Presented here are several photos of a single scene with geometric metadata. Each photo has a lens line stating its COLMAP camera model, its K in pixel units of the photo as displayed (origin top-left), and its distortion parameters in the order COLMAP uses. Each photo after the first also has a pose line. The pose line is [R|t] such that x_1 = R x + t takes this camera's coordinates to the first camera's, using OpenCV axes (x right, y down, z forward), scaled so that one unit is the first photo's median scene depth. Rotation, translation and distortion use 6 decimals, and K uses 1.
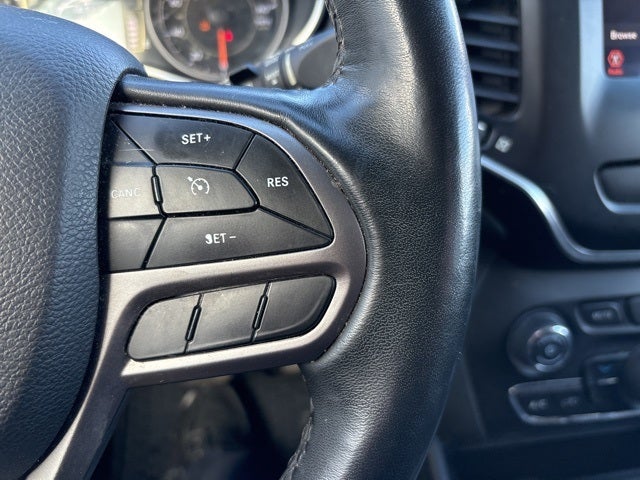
lens RADIAL K [[535.7, 0, 320.0], [0, 535.7, 240.0], [0, 0, 1]] dist [0.002648, -0.005718]
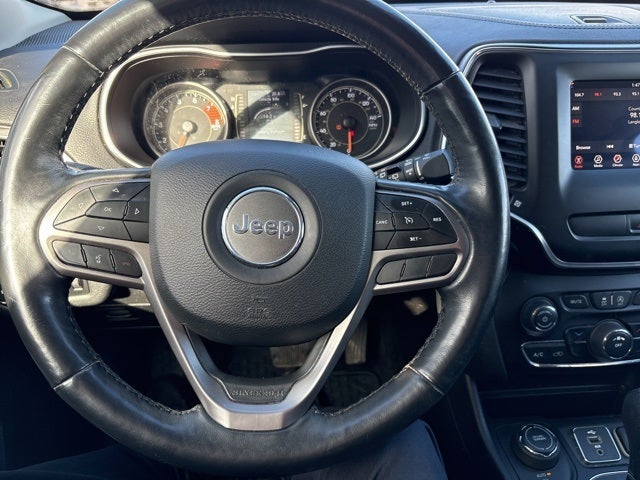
lens RADIAL K [[497.6, 0, 322.6], [0, 497.6, 232.3], [0, 0, 1]] dist [0.017555, -0.000961]
pose [[0.998774, 0.029842, -0.039502, -0.344857], [-0.033030, 0.996028, -0.082687, 0.116798], [0.036878, 0.083890, 0.995792, -0.972001]]
